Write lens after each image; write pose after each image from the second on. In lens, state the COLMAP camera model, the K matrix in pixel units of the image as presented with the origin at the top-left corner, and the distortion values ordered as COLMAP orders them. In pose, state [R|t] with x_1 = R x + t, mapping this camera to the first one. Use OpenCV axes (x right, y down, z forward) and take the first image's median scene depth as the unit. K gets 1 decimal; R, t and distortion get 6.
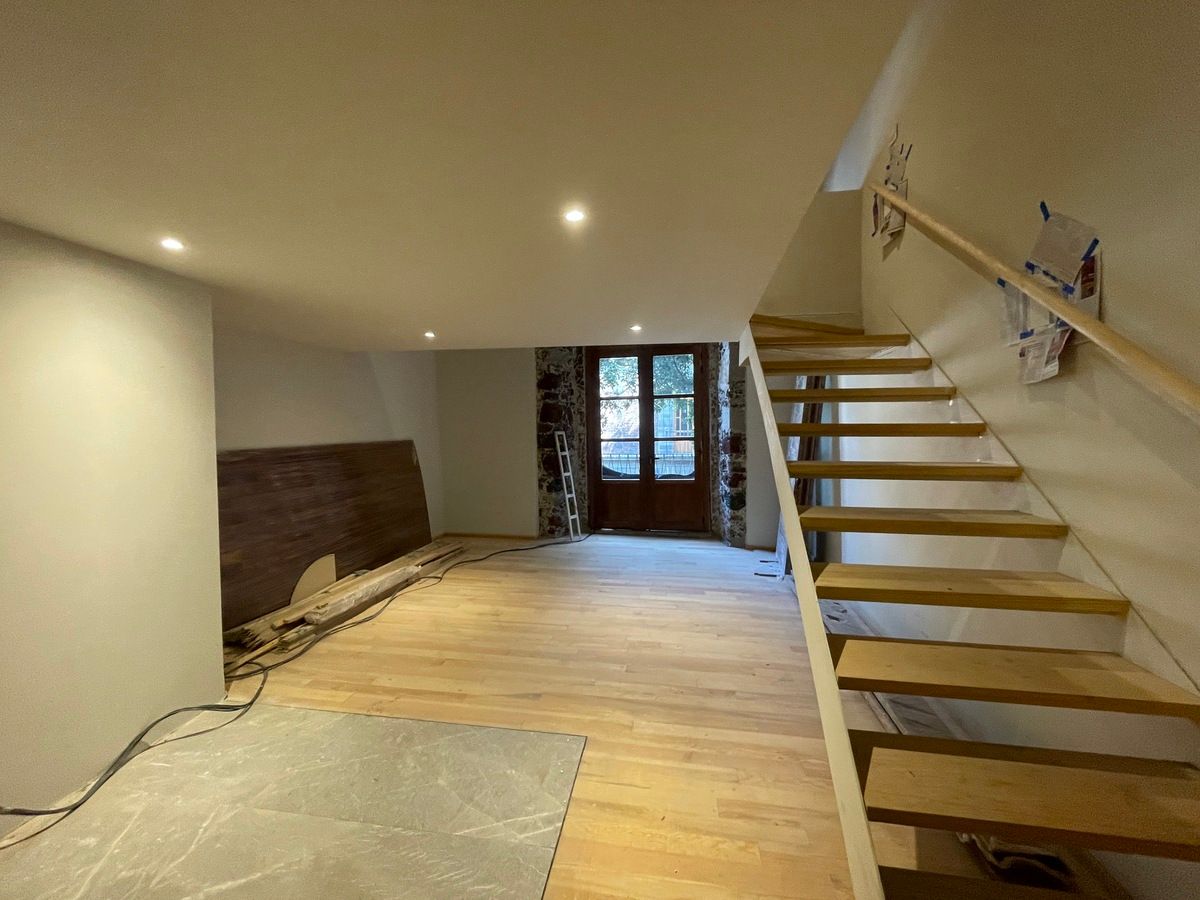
lens RADIAL K [[483.9, 0, 598.2], [0, 483.9, 451.6], [0, 0, 1]] dist [-0.002621, -0.000466]
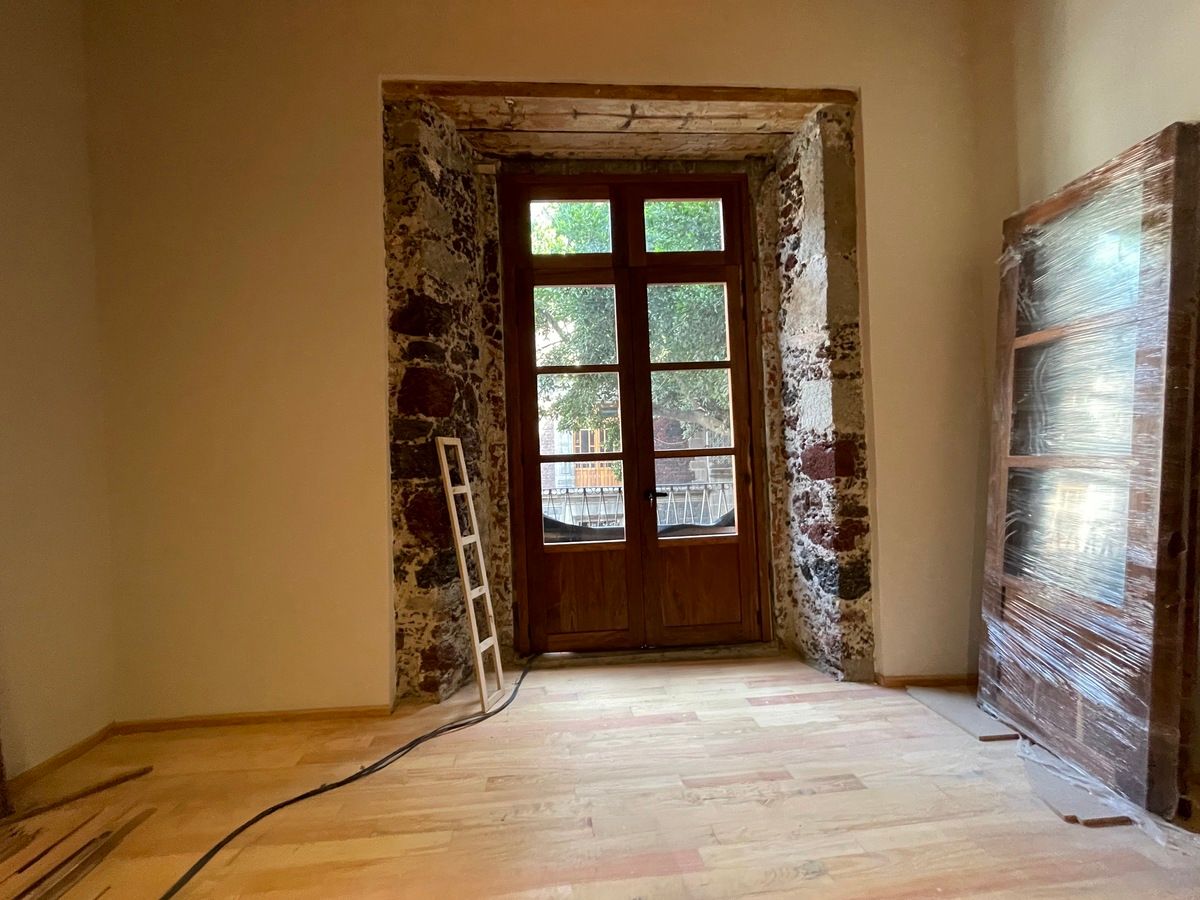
lens RADIAL K [[483.9, 0, 598.2], [0, 483.9, 451.6], [0, 0, 1]] dist [-0.002621, -0.000466]
pose [[0.965723, -0.012260, 0.259284, -0.064289], [0.031631, 0.996998, -0.070671, 0.004521], [-0.257640, 0.076450, 0.963212, 0.571583]]
